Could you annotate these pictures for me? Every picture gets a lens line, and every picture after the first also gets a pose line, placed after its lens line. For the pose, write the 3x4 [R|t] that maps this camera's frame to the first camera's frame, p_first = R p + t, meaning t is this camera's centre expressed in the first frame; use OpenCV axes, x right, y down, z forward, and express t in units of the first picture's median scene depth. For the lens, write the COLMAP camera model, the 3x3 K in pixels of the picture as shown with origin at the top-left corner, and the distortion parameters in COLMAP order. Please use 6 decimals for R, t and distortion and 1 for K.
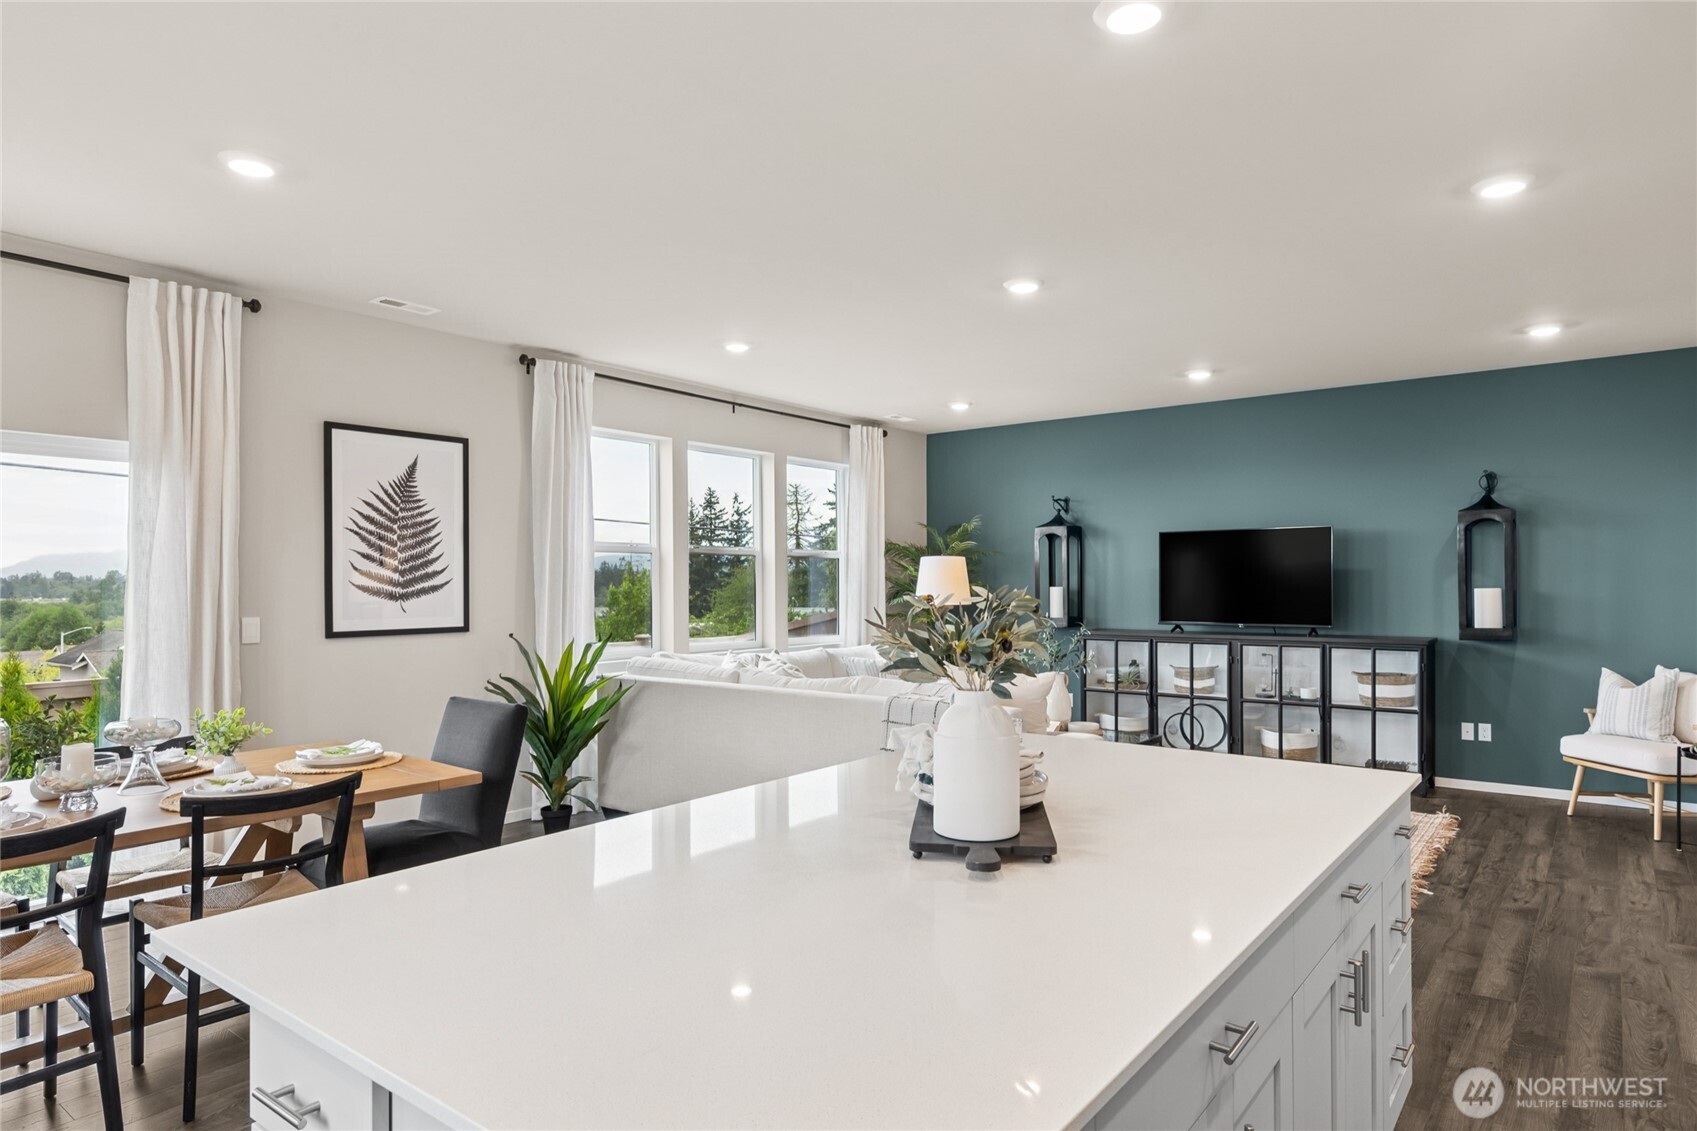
lens RADIAL K [[987.6, 0, 850.4], [0, 987.6, 569.3], [0, 0, 1]] dist [0.001391, -0.001650]
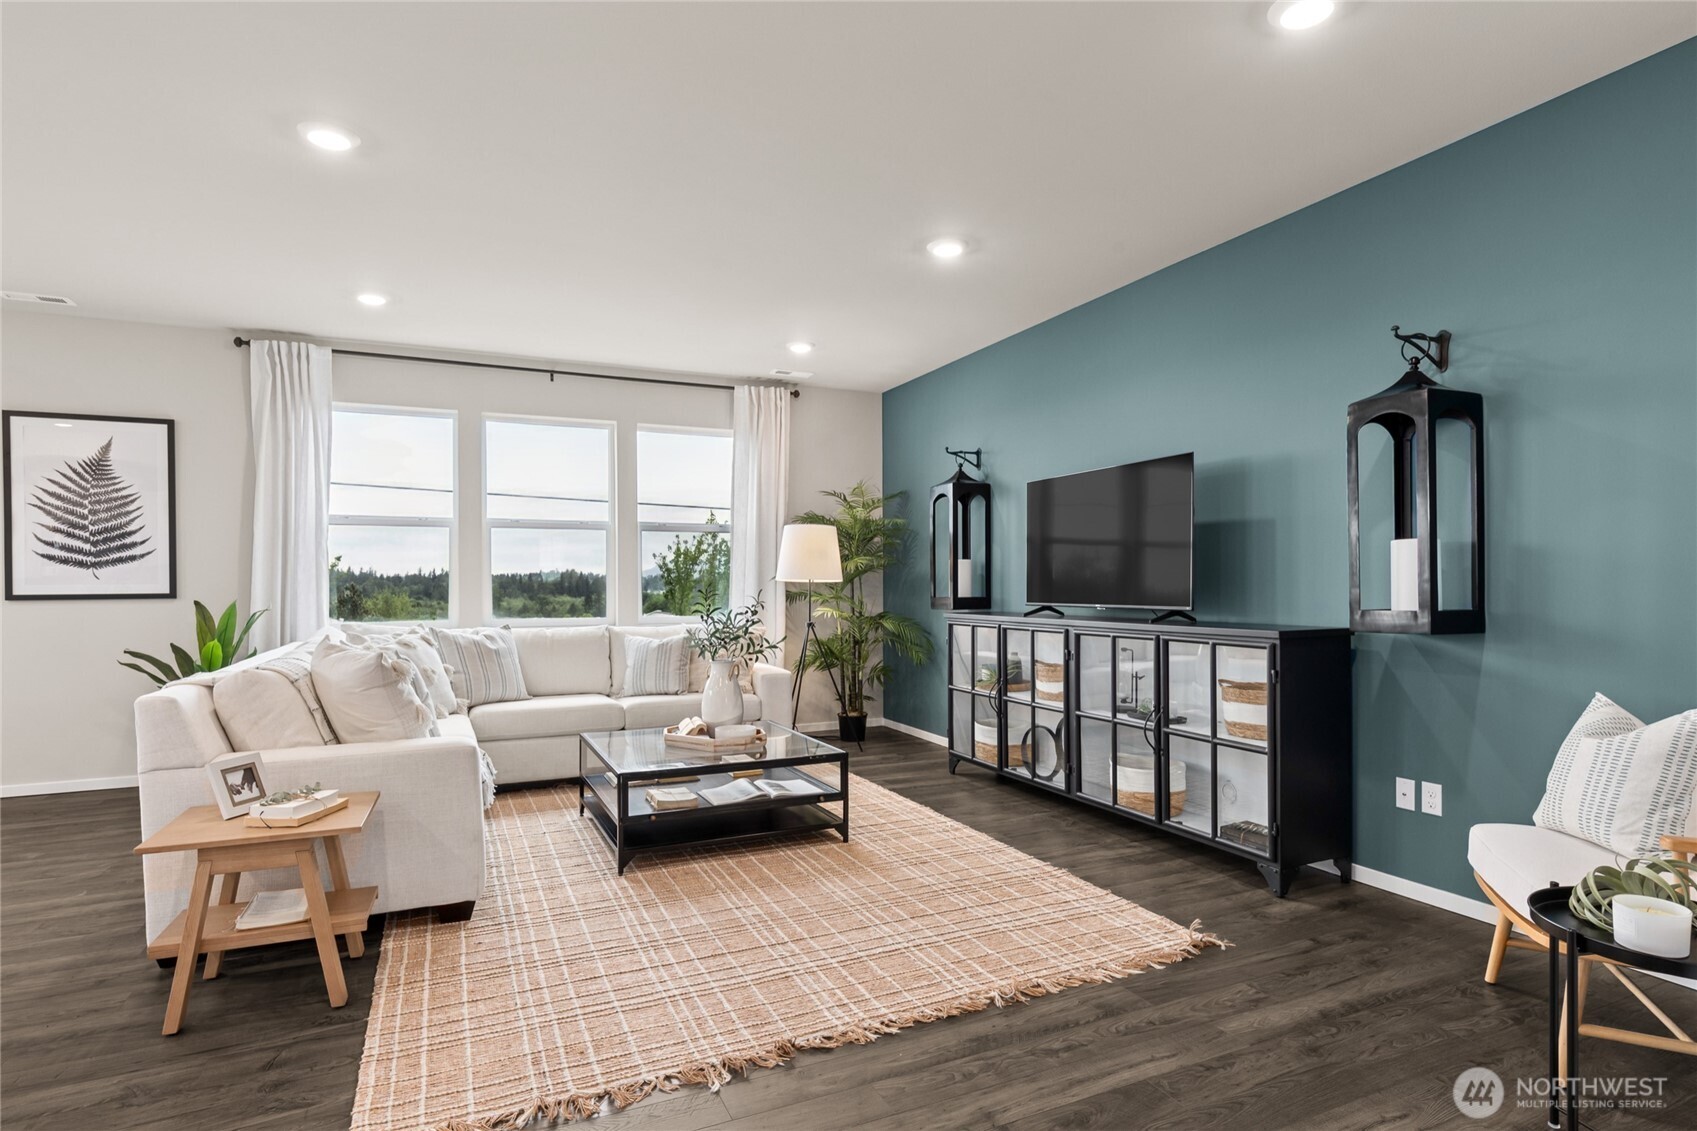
lens RADIAL K [[866.5, 0, 846.3], [0, 866.5, 576.1], [0, 0, 1]] dist [-0.001564, -0.001578]
pose [[0.884166, -0.006717, -0.467125, 0.711618], [0.009647, 0.999946, 0.003881, 0.042448], [0.467074, -0.007938, 0.884183, 0.510789]]
